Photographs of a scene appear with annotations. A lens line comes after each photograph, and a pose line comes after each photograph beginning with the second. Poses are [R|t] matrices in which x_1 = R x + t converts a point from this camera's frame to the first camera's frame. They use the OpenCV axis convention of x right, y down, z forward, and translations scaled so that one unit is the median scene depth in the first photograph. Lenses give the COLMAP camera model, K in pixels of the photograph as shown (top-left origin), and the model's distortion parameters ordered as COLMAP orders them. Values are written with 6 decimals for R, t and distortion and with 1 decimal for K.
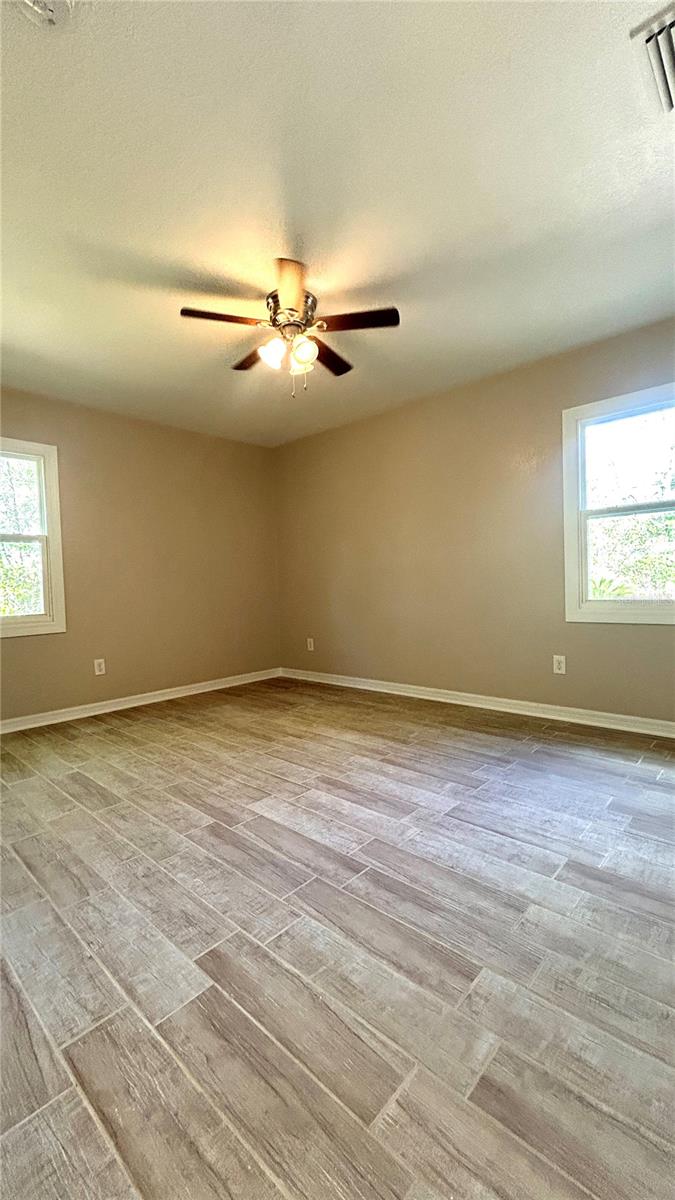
lens RADIAL K [[487.5, 0, 336.8], [0, 487.5, 598.9], [0, 0, 1]] dist [0.000446, 0.000486]
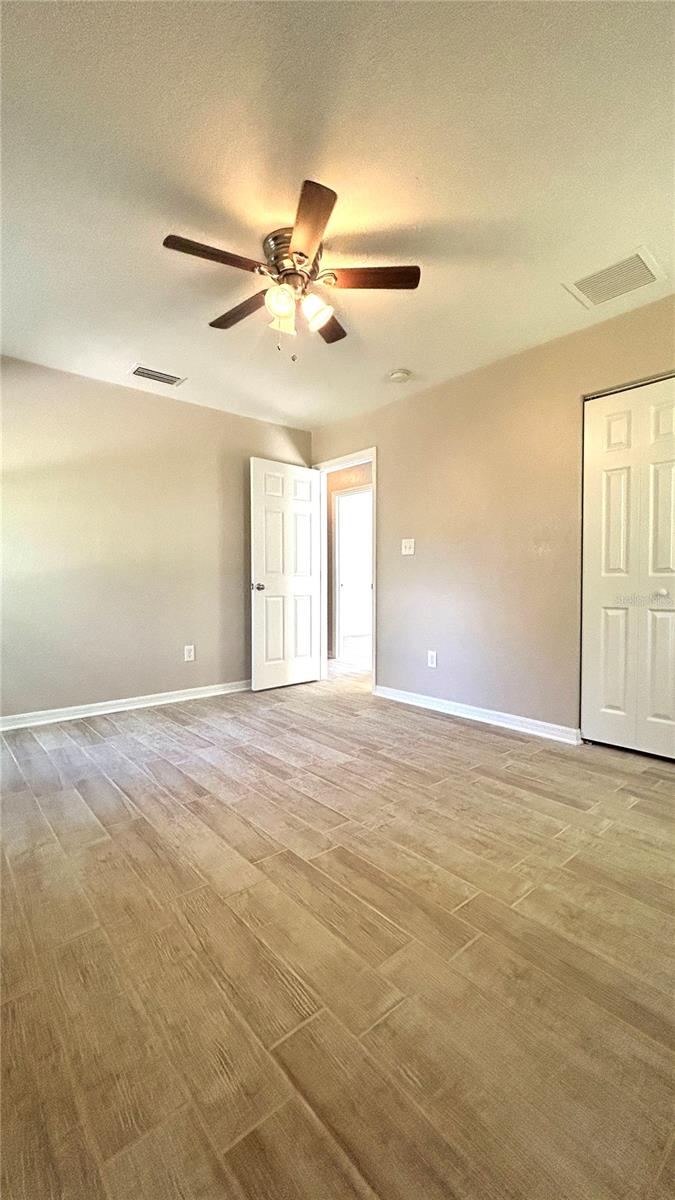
lens RADIAL K [[487.5, 0, 336.8], [0, 487.5, 598.9], [0, 0, 1]] dist [0.000446, 0.000486]
pose [[-0.992389, 0.028179, 0.119873, -0.264721], [0.035584, 0.997558, 0.060093, -0.049120], [-0.117887, 0.063902, -0.990969, 1.973743]]
